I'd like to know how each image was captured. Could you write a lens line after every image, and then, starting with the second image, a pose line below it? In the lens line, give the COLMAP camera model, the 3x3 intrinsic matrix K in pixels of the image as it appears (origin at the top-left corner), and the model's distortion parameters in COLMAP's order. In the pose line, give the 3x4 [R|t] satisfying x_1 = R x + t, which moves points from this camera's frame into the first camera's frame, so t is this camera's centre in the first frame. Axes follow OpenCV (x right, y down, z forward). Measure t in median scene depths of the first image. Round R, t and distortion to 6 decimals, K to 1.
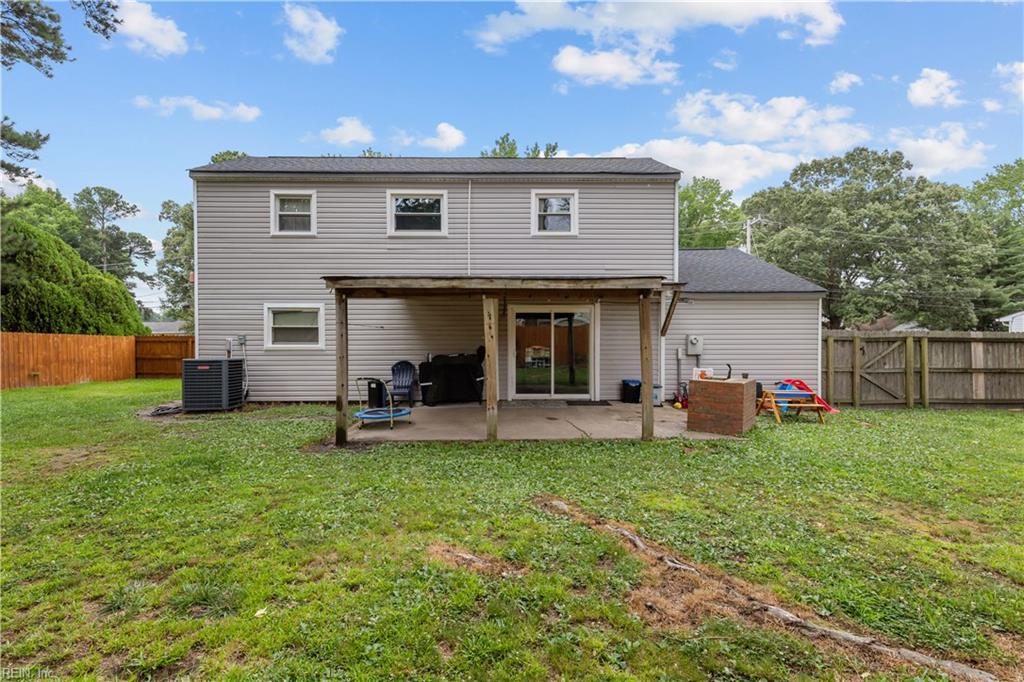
lens RADIAL K [[472.3, 0, 511.9], [0, 472.3, 341.9], [0, 0, 1]] dist [-0.006089, -0.000185]
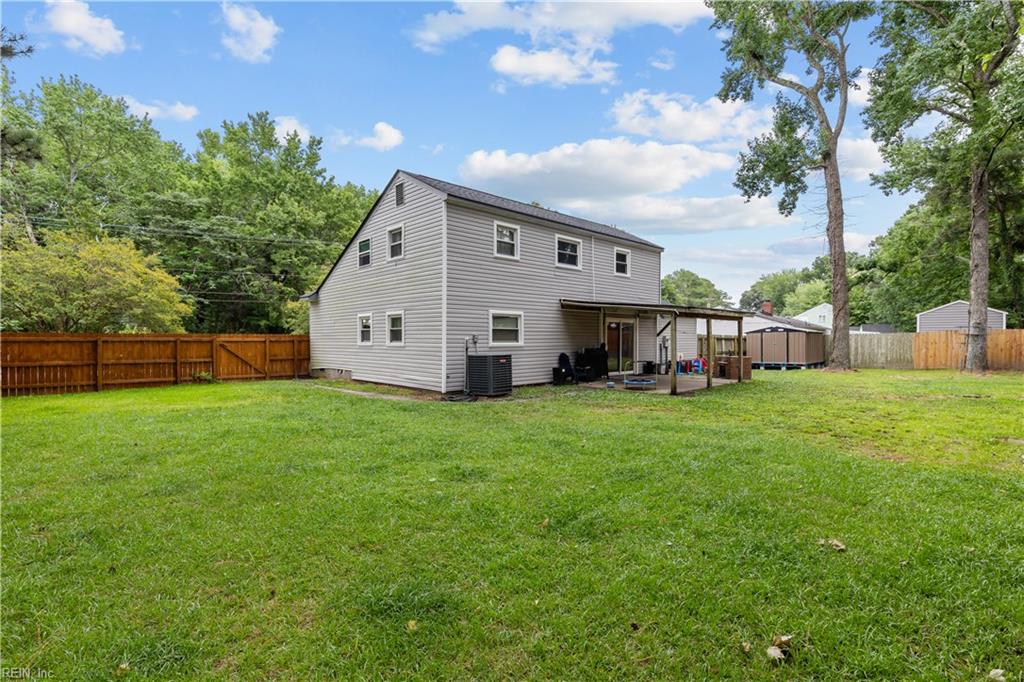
lens RADIAL K [[472.3, 0, 512.2], [0, 472.3, 341.5], [0, 0, 1]] dist [-0.006089, -0.000185]
pose [[0.739811, -0.005508, 0.672792, -1.311257], [0.003097, 0.999984, 0.004780, -0.003345], [-0.672808, -0.001453, 0.739816, 0.027161]]
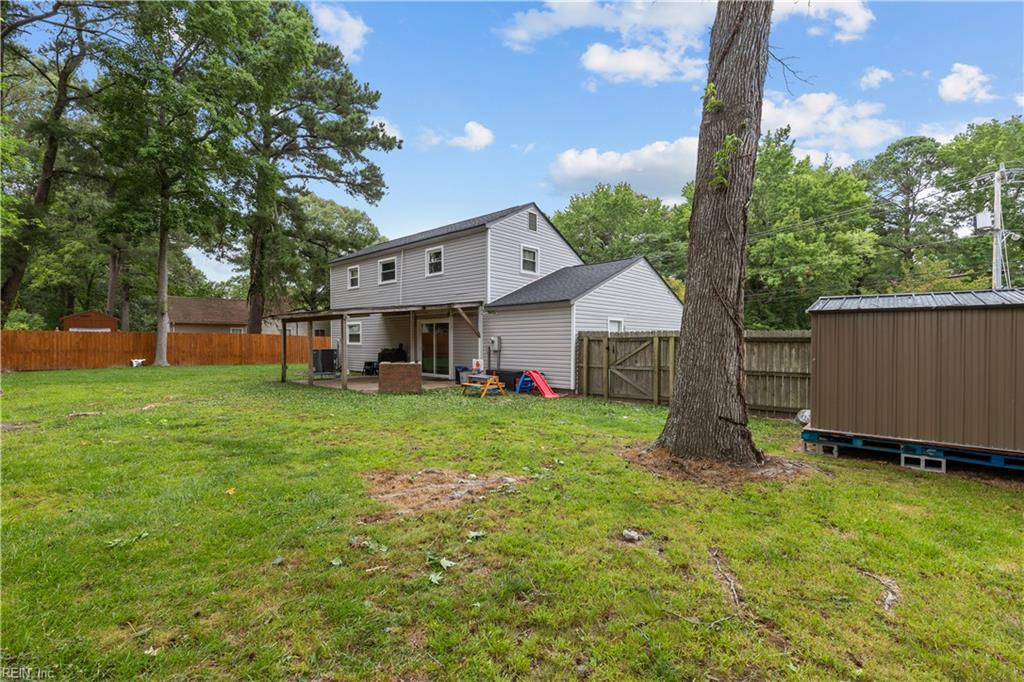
lens RADIAL K [[464.8, 0, 510.8], [0, 464.8, 342.8], [0, 0, 1]] dist [-0.000305, -0.000189]
pose [[0.723467, 0.002124, -0.690356, 1.375446], [0.003095, 0.999975, 0.006320, -0.004994], [0.690352, -0.006709, 0.723442, 0.027650]]
